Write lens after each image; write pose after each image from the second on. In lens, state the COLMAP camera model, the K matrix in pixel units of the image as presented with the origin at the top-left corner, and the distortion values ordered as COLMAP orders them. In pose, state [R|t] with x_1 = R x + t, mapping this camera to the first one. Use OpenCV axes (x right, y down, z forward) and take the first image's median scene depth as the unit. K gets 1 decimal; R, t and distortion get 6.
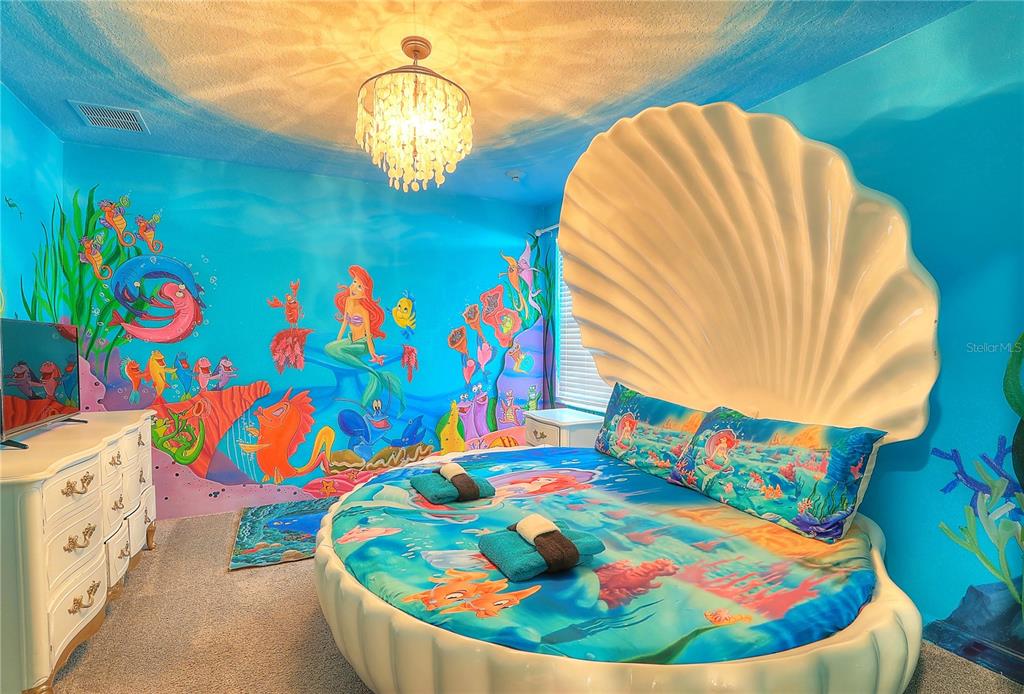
lens RADIAL K [[479.9, 0, 512.0], [0, 479.9, 347.0], [0, 0, 1]] dist [-0.047145, 0.015345]
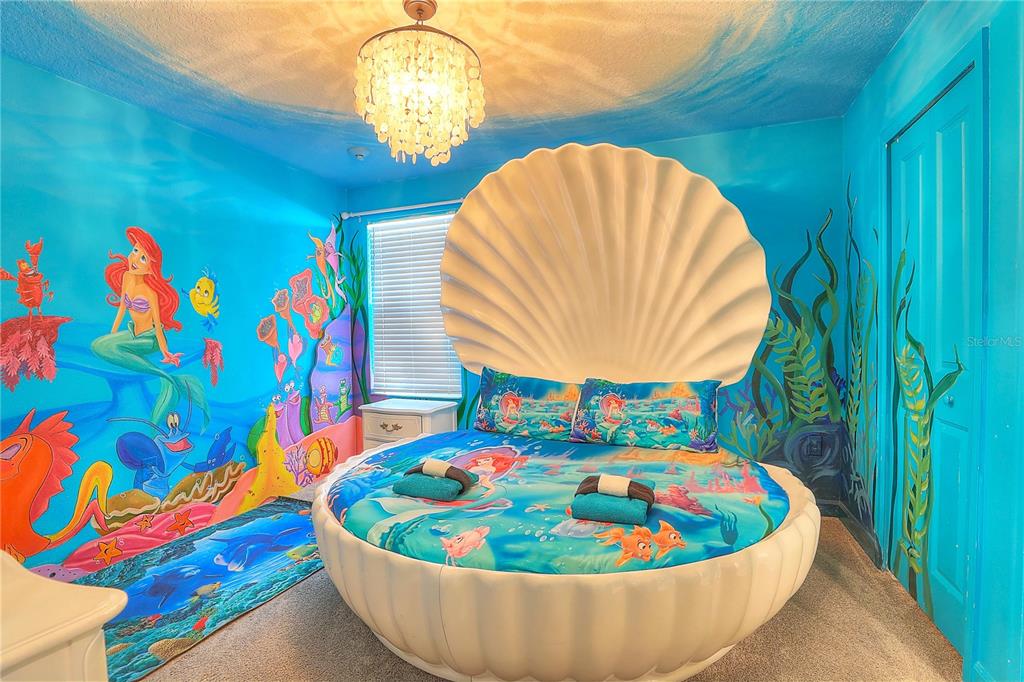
lens RADIAL K [[469.5, 0, 515.7], [0, 469.5, 341.4], [0, 0, 1]] dist [-0.044643, 0.012590]
pose [[0.738473, -0.027835, 0.673708, -0.377066], [0.022427, 0.999609, 0.016716, -0.000855], [-0.673910, 0.002765, 0.738808, 0.124308]]
